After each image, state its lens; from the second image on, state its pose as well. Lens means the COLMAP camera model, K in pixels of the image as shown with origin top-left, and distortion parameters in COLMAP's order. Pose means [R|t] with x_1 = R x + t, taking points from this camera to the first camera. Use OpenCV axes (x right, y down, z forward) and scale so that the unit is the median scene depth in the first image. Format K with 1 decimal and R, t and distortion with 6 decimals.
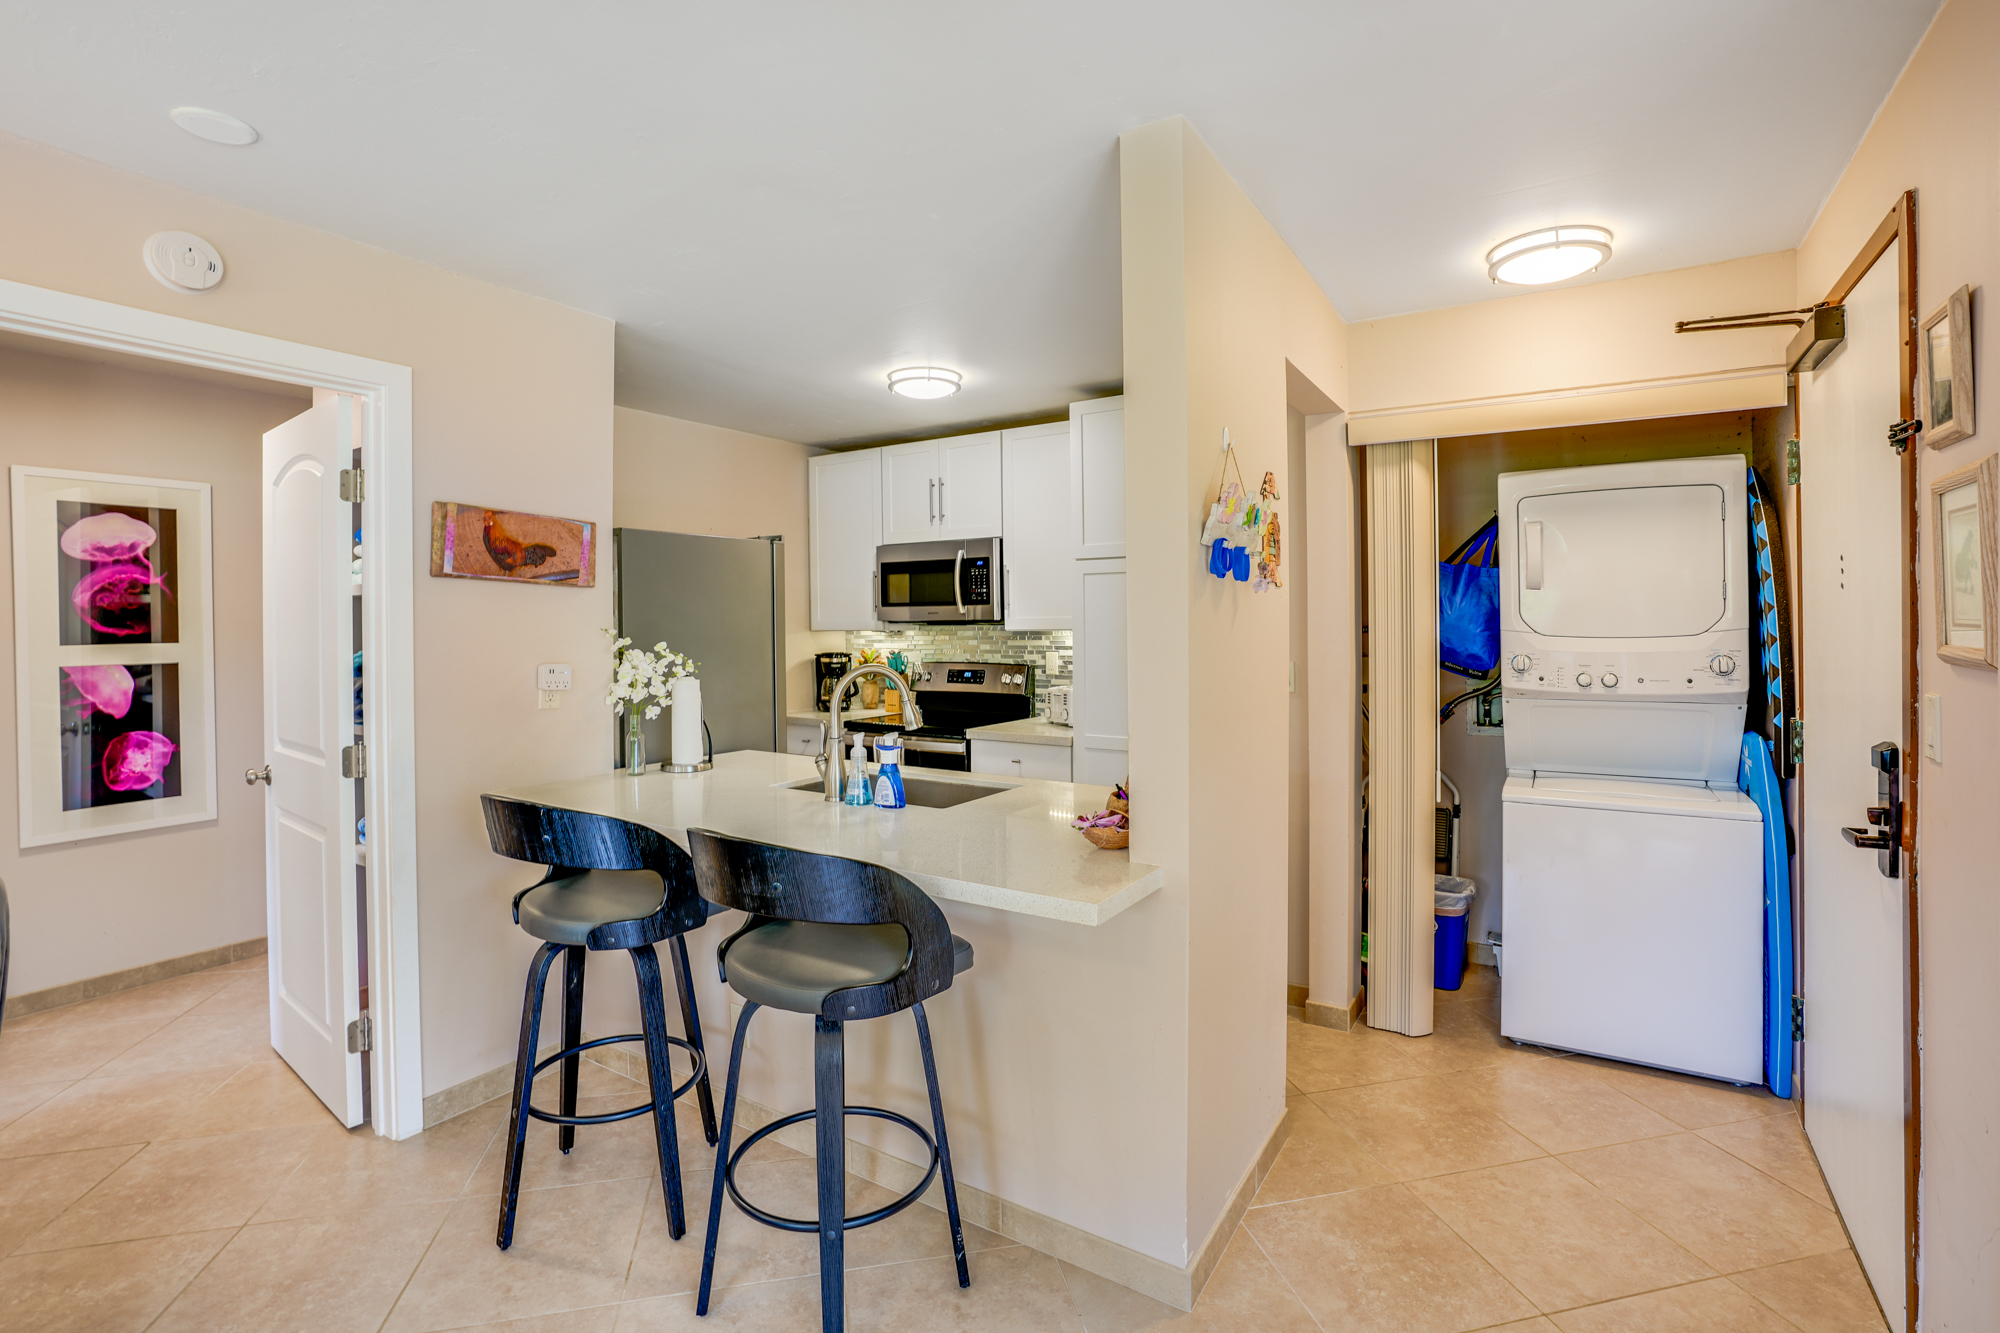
lens RADIAL K [[930.4, 0, 1009.0], [0, 930.4, 608.3], [0, 0, 1]] dist [-0.037228, 0.005922]
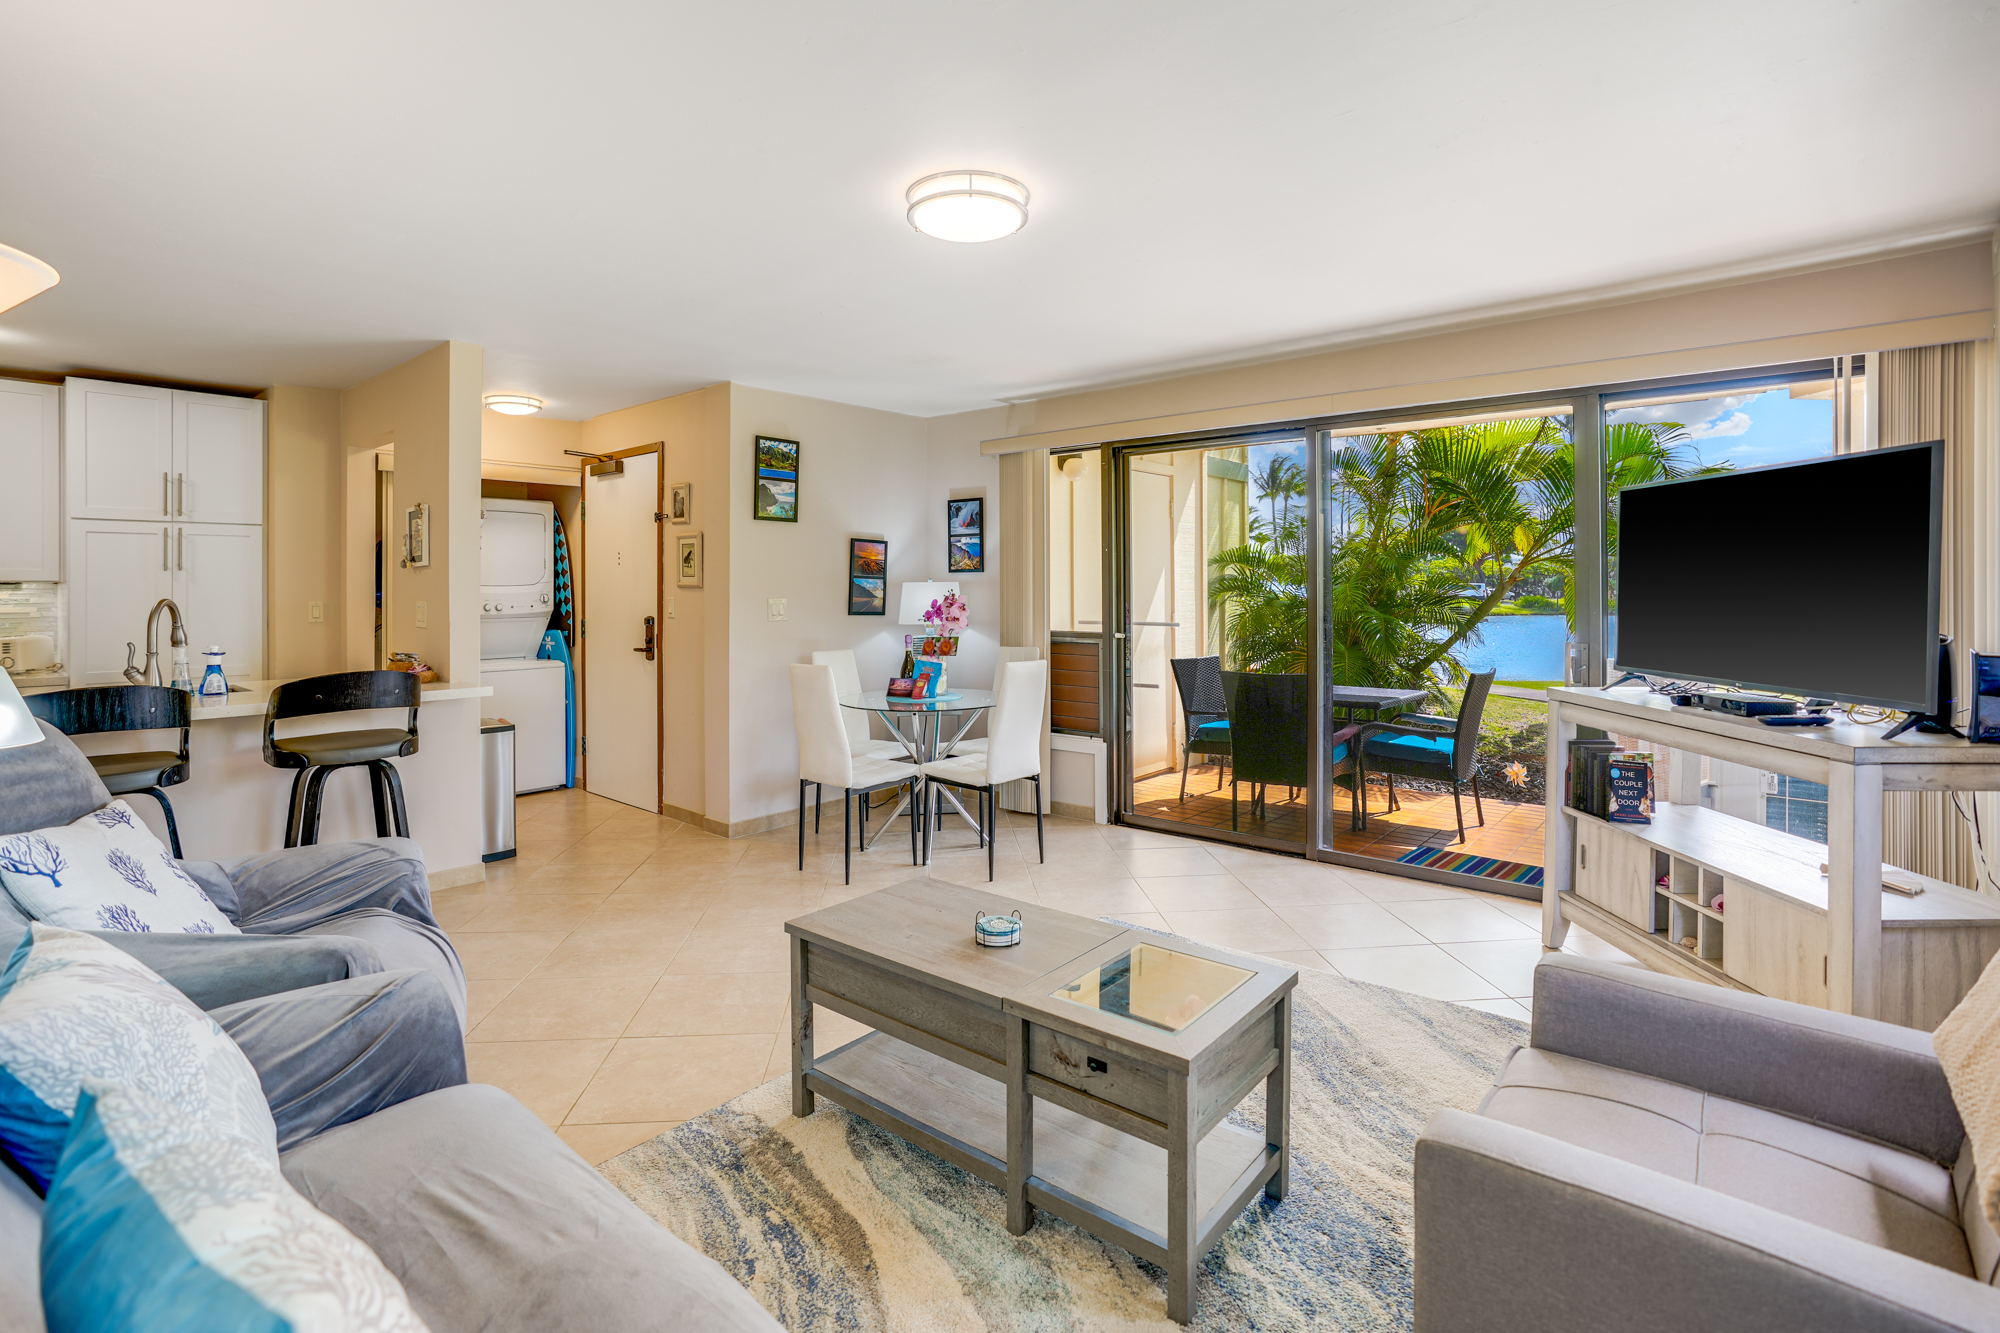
lens RADIAL K [[941.9, 0, 994.9], [0, 941.9, 588.0], [0, 0, 1]] dist [-0.034884, 0.007297]
pose [[0.146114, 0.005338, 0.989253, -1.152361], [-0.012281, 0.999918, -0.003581, 0.029637], [-0.989192, -0.011625, 0.146167, -0.350036]]
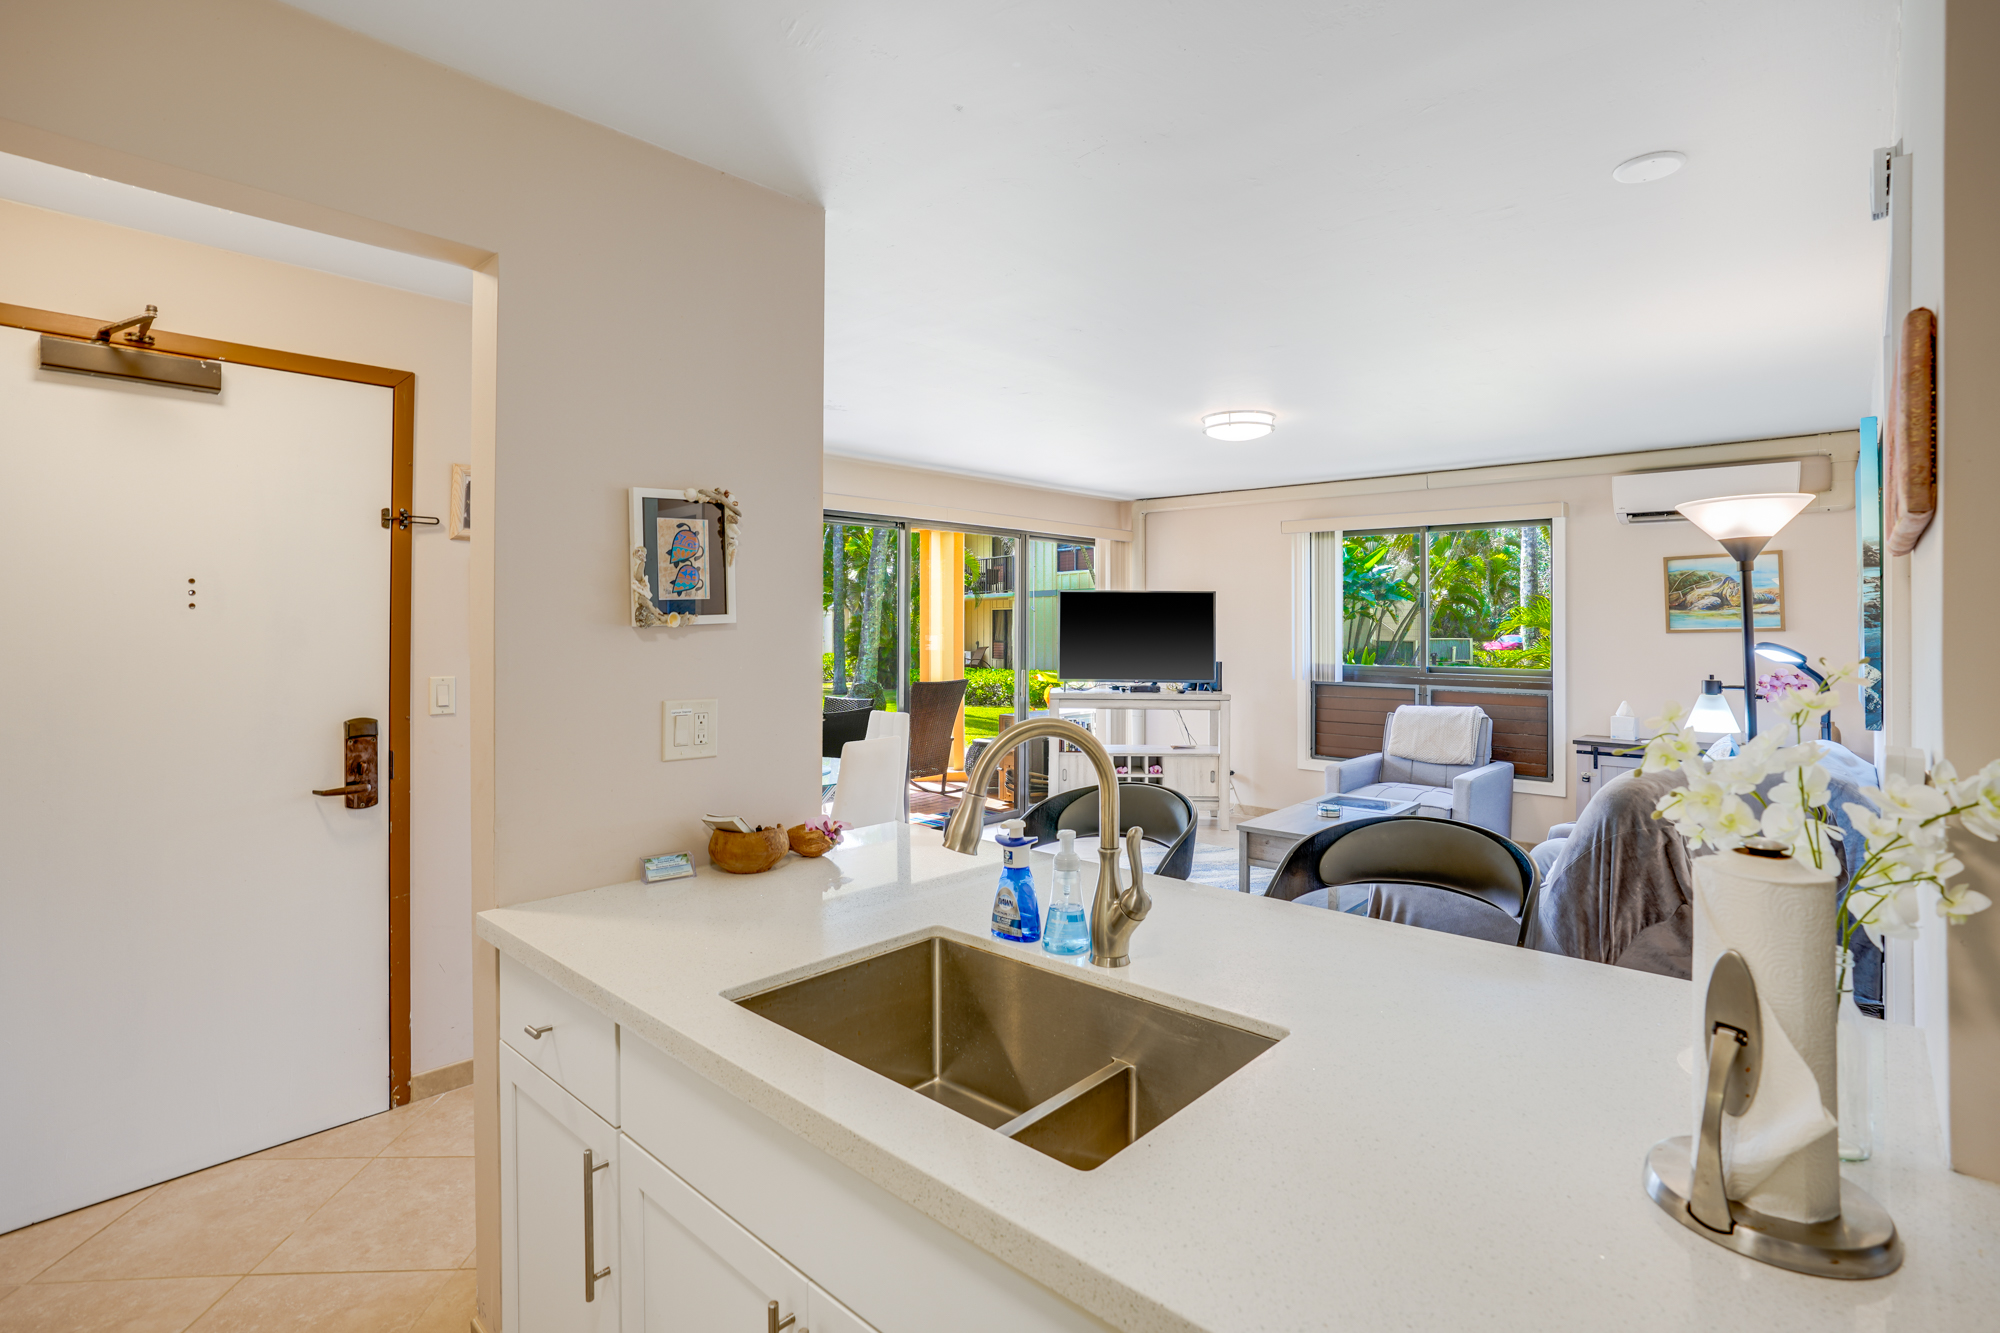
lens RADIAL K [[948.7, 0, 1007.5], [0, 948.7, 638.1], [0, 0, 1]] dist [-0.030335, -0.001376]
pose [[-0.983477, 0.003945, 0.180988, -0.200146], [0.003419, 0.999989, -0.003216, 0.015107], [-0.180999, -0.002545, -0.983480, 1.342292]]
